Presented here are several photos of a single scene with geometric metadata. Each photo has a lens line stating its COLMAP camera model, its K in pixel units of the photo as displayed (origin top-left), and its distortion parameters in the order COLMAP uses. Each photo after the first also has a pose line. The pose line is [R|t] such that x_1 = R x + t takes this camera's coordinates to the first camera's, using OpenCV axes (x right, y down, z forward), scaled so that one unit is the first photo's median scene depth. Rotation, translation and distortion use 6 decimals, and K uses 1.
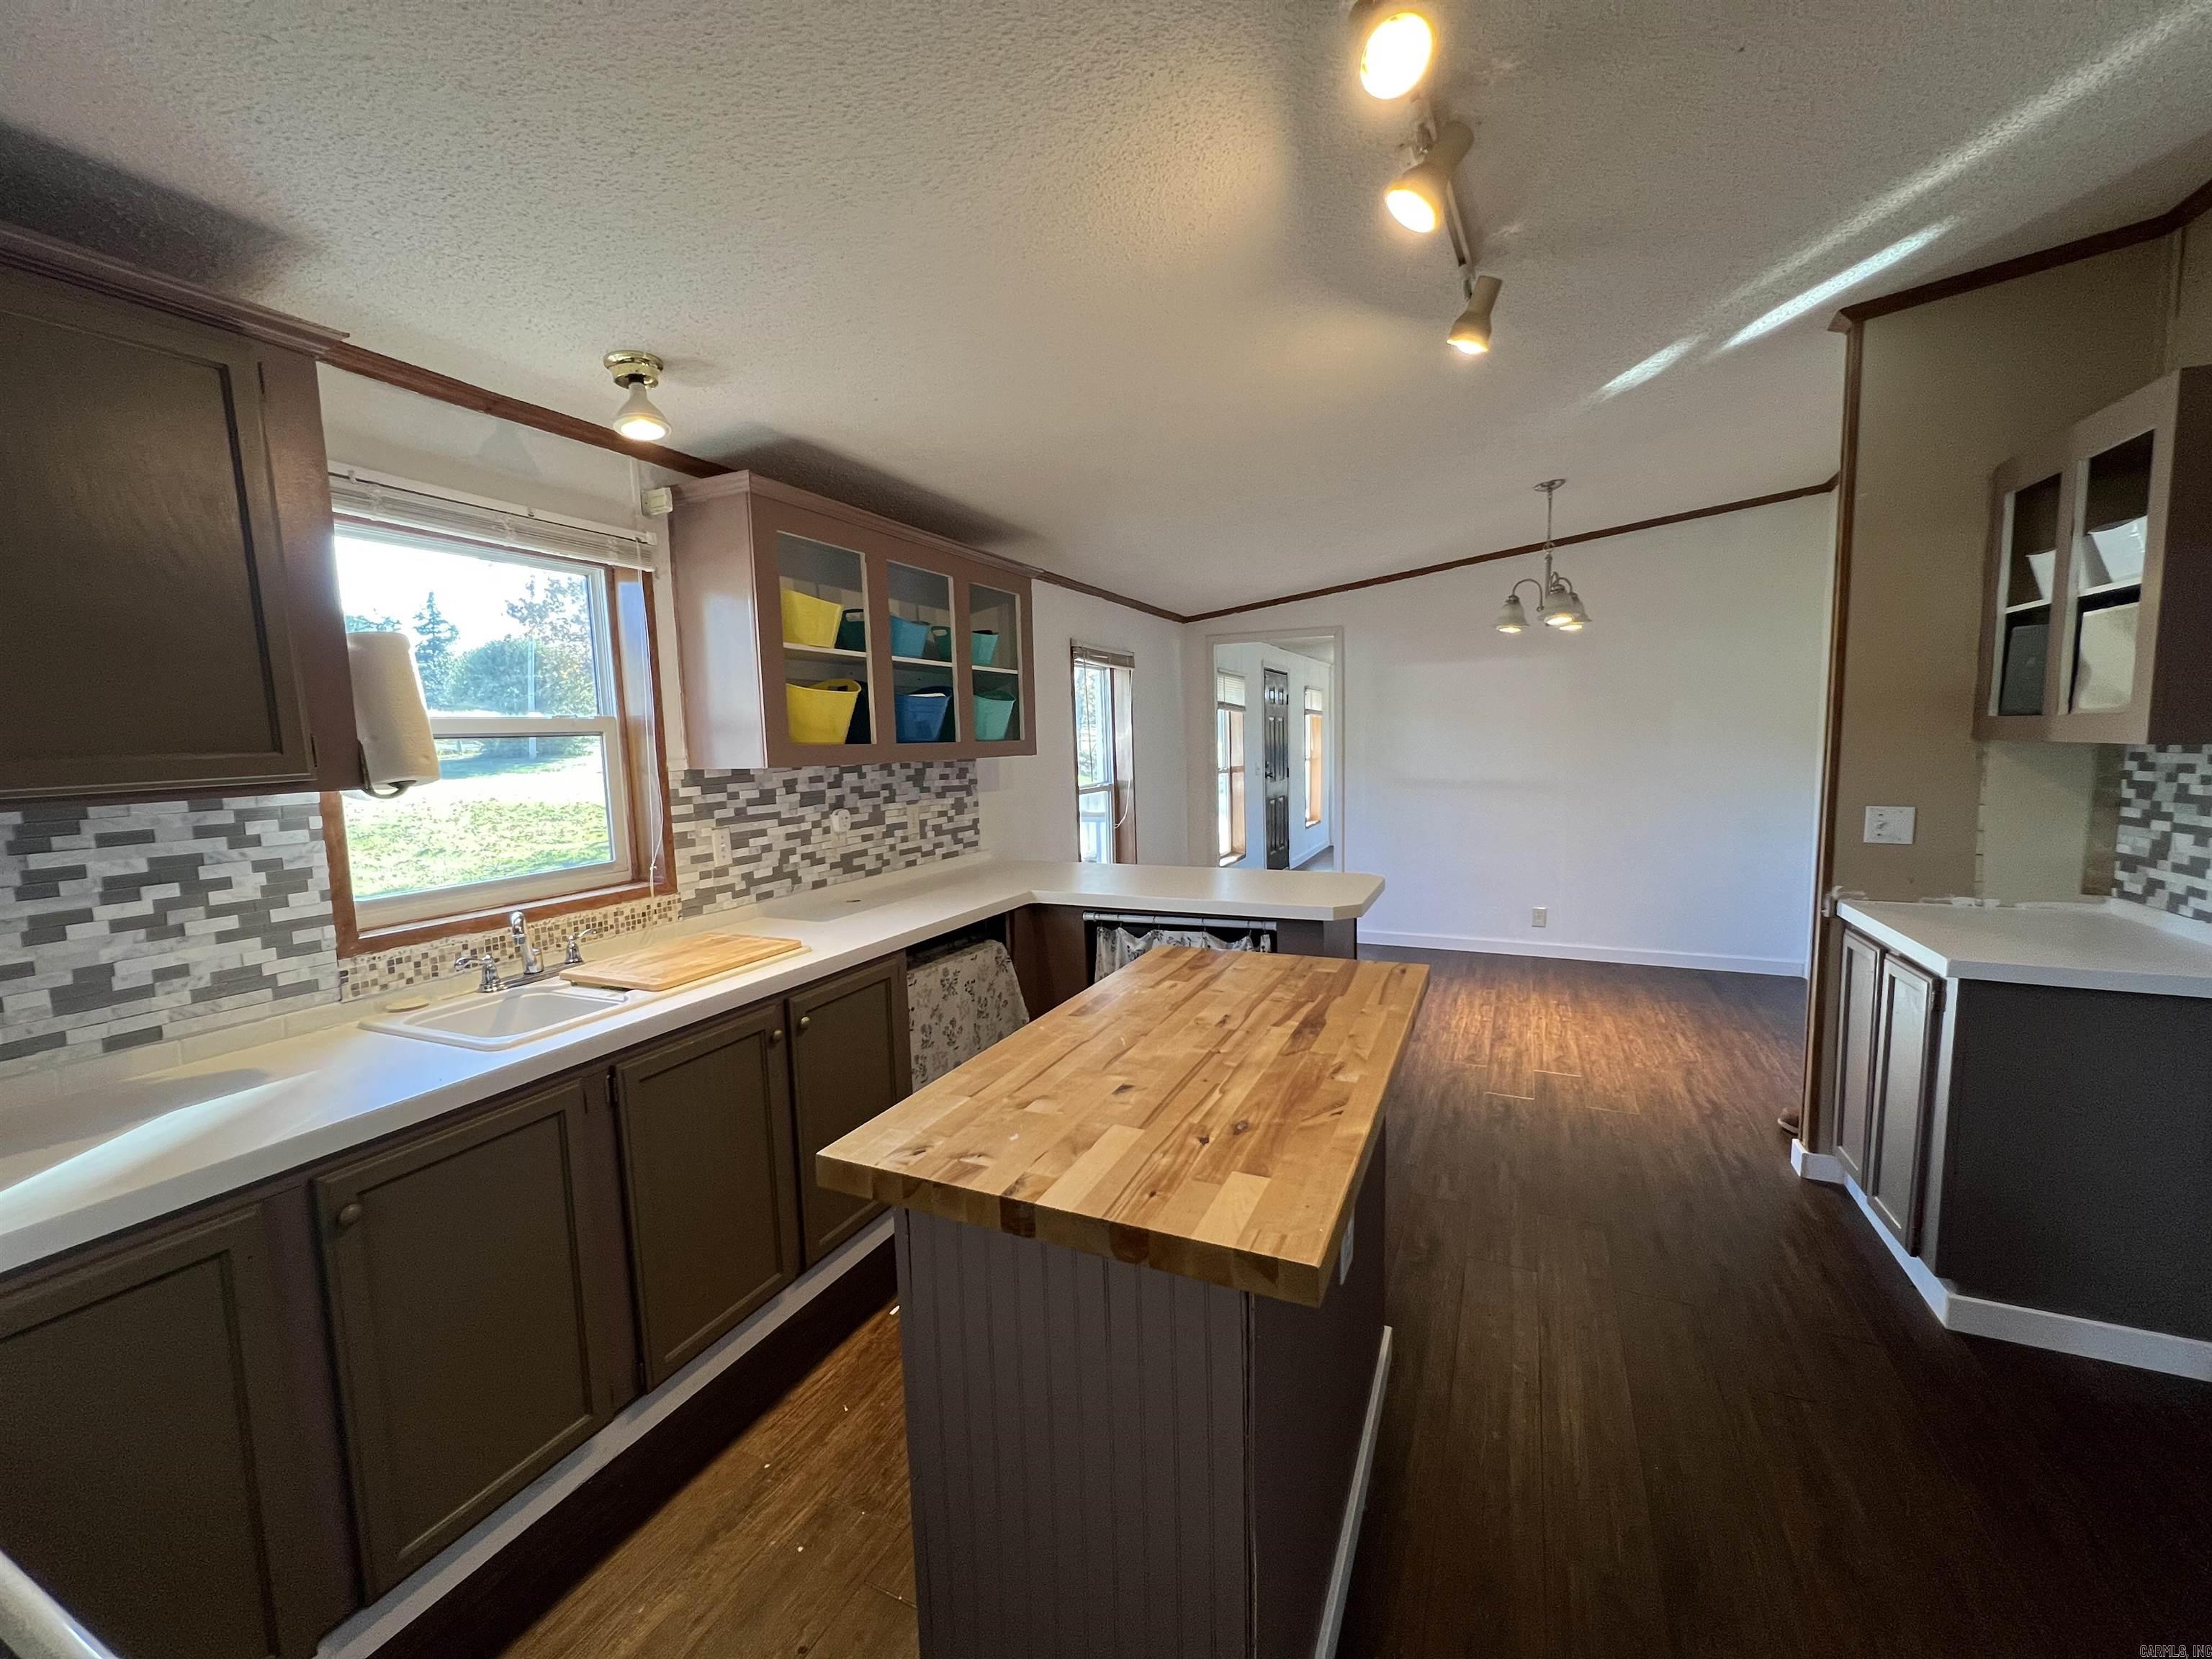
lens RADIAL K [[889.1, 0, 1106.0], [0, 889.1, 829.5], [0, 0, 1]] dist [-0.001625, 0.000290]
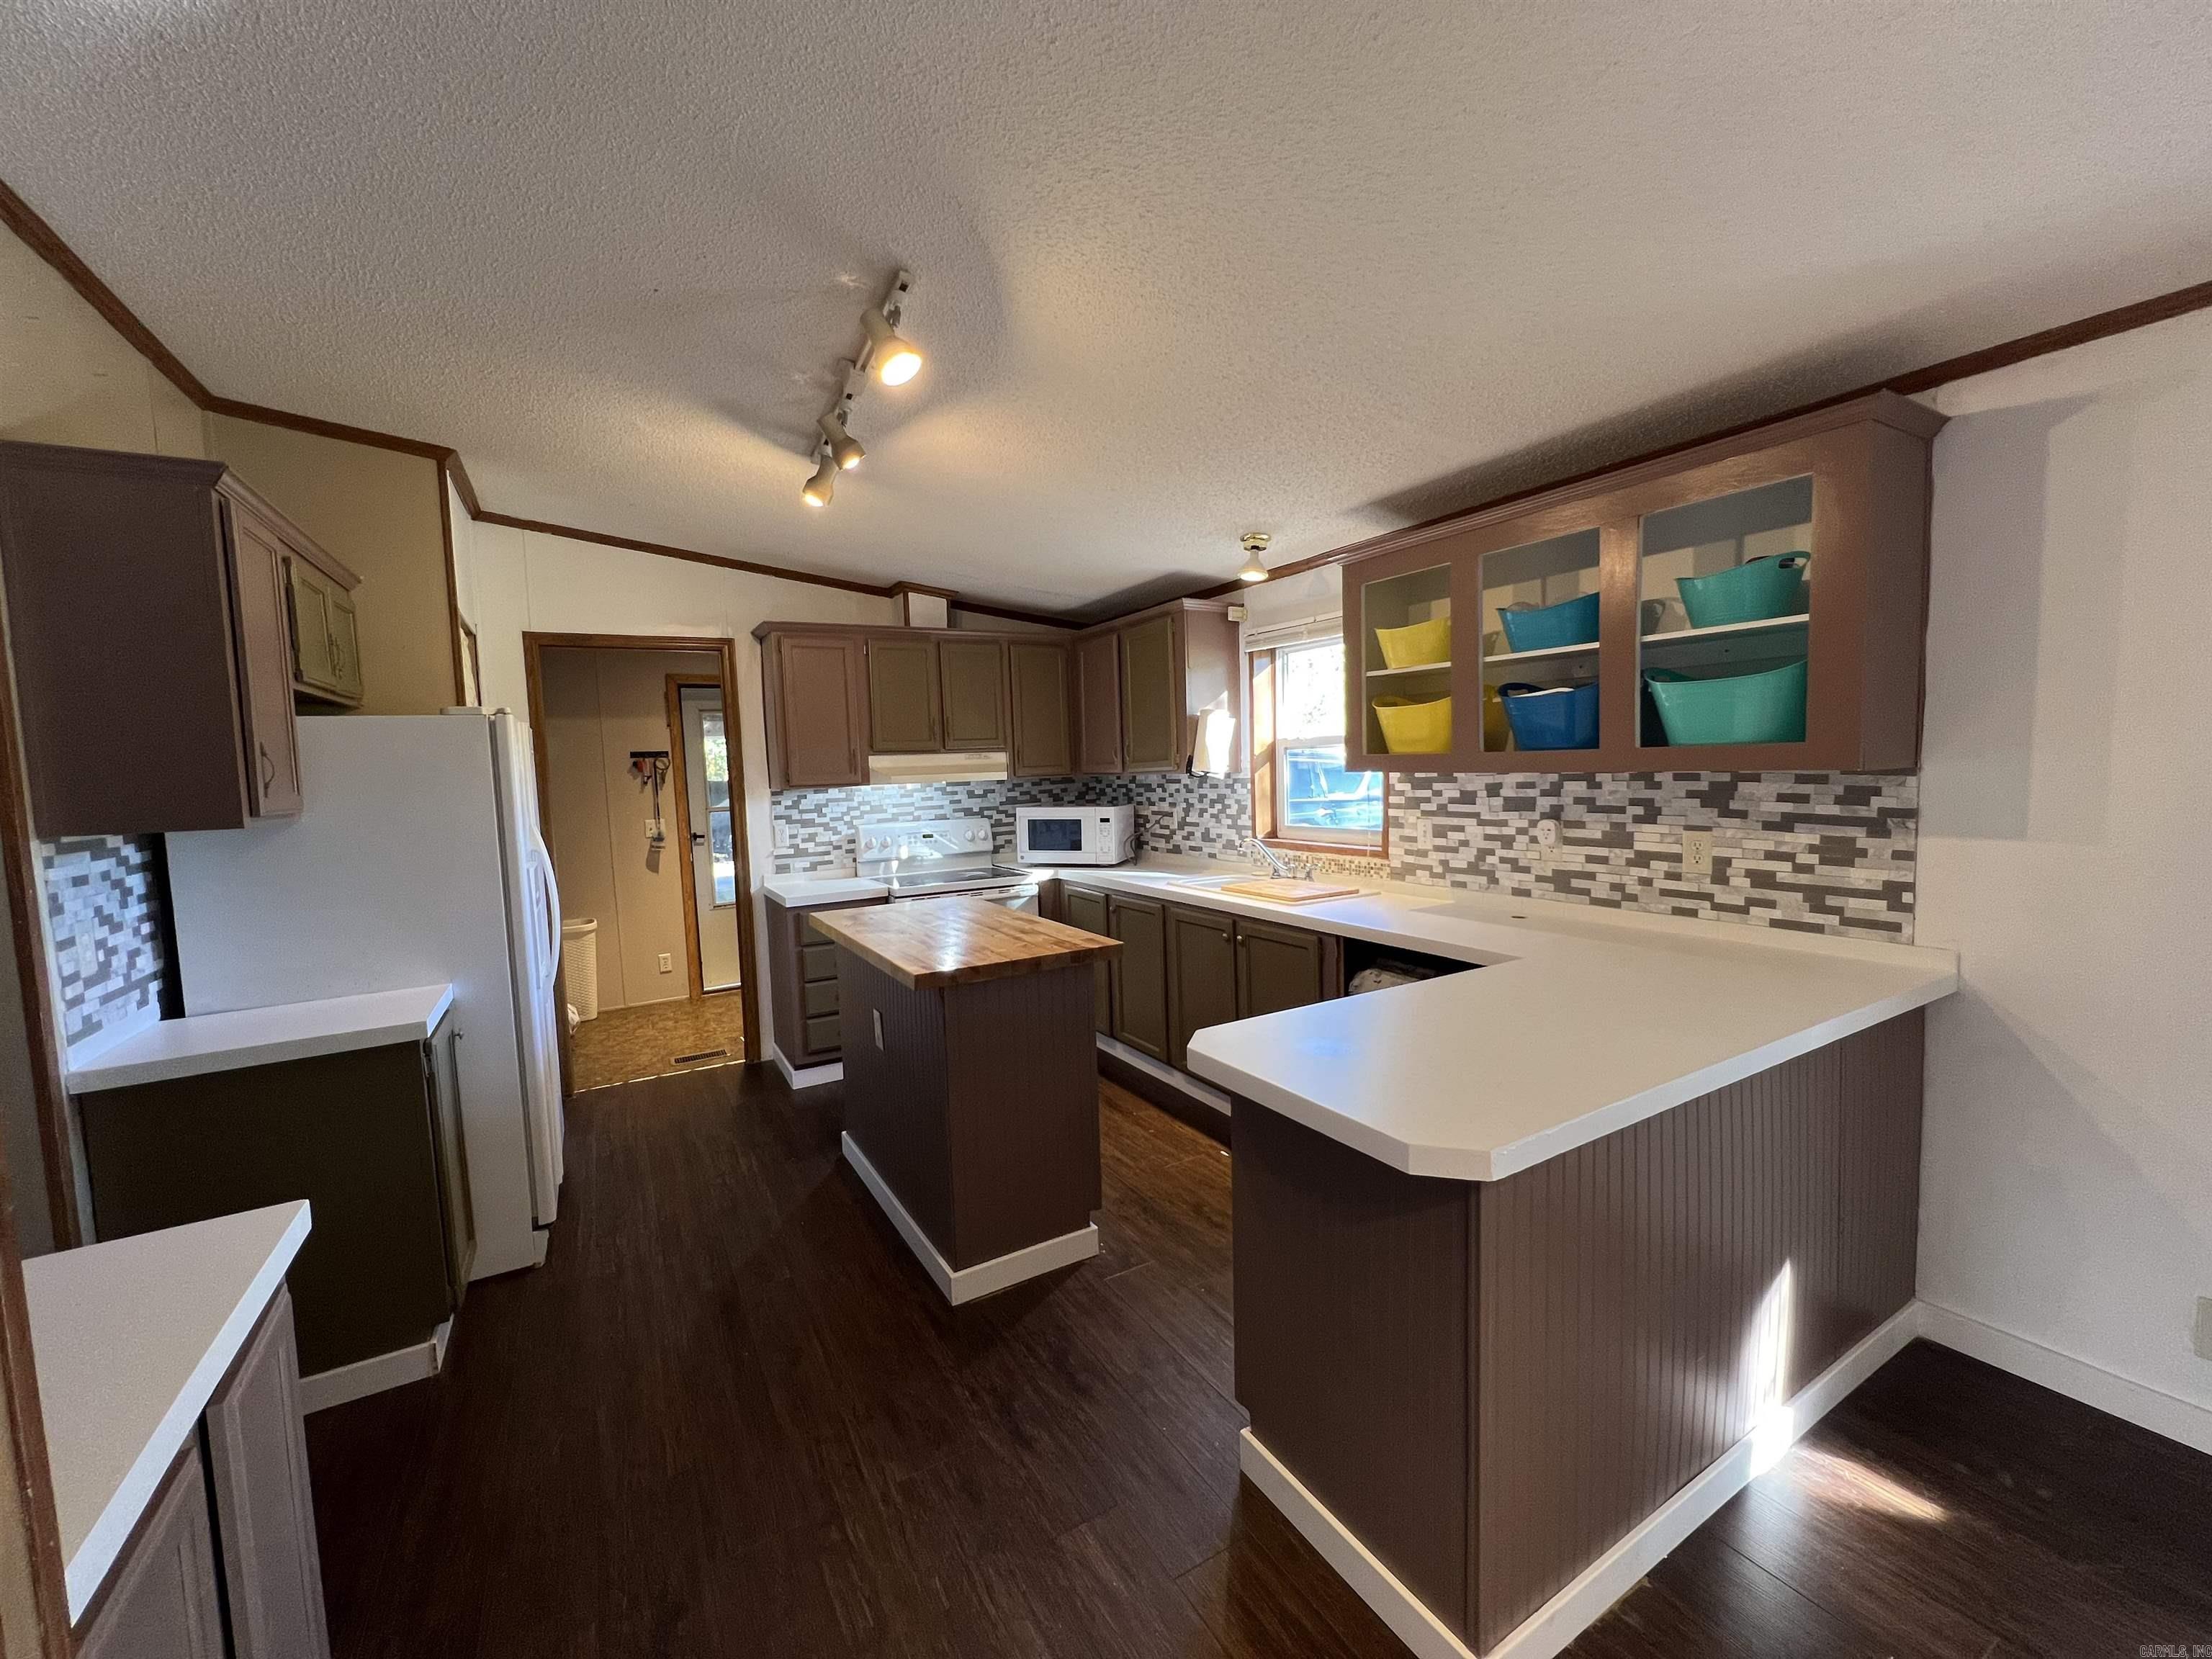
lens RADIAL K [[889.1, 0, 1106.0], [0, 889.1, 829.5], [0, 0, 1]] dist [-0.001625, 0.000290]
pose [[-0.569060, 0.105039, -0.815559, 0.740333], [-0.037728, 0.987428, 0.153499, -0.142293], [0.821430, 0.118120, -0.557943, 1.187092]]
